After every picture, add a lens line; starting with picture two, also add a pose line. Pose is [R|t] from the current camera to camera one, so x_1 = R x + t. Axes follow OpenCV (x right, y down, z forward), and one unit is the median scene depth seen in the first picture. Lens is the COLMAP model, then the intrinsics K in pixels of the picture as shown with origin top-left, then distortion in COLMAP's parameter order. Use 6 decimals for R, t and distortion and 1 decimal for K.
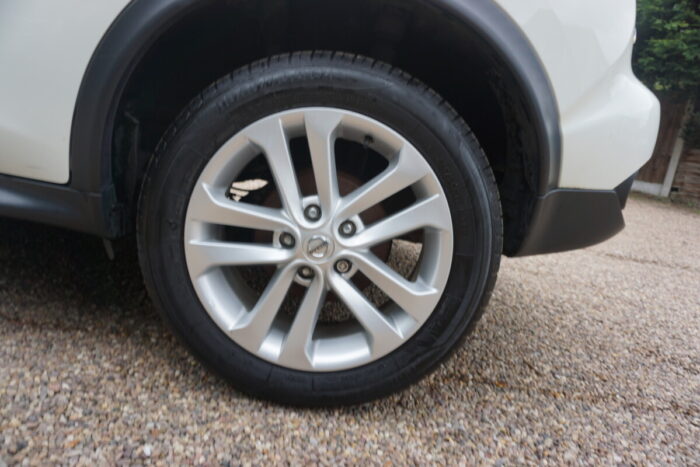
lens RADIAL K [[463.7, 0, 349.7], [0, 463.7, 232.5], [0, 0, 1]] dist [-0.054270, 0.033720]
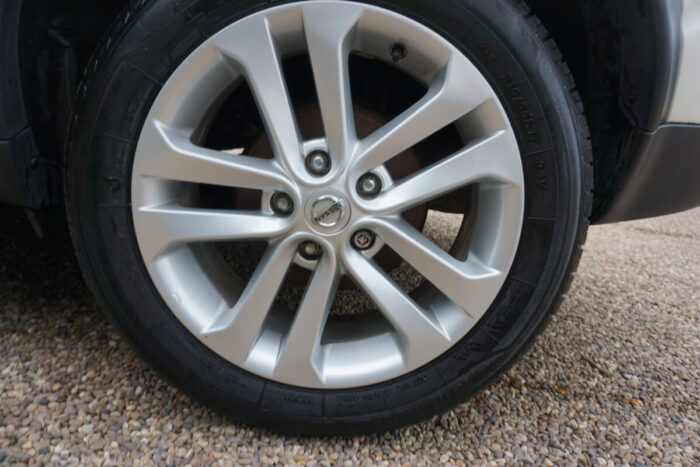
lens RADIAL K [[463.7, 0, 349.7], [0, 463.7, 232.5], [0, 0, 1]] dist [-0.054270, 0.033720]
pose [[0.999806, -0.019708, -0.000749, -0.033033], [0.019722, 0.999104, 0.037438, 0.034486], [0.000011, -0.037446, 0.999299, 0.297449]]
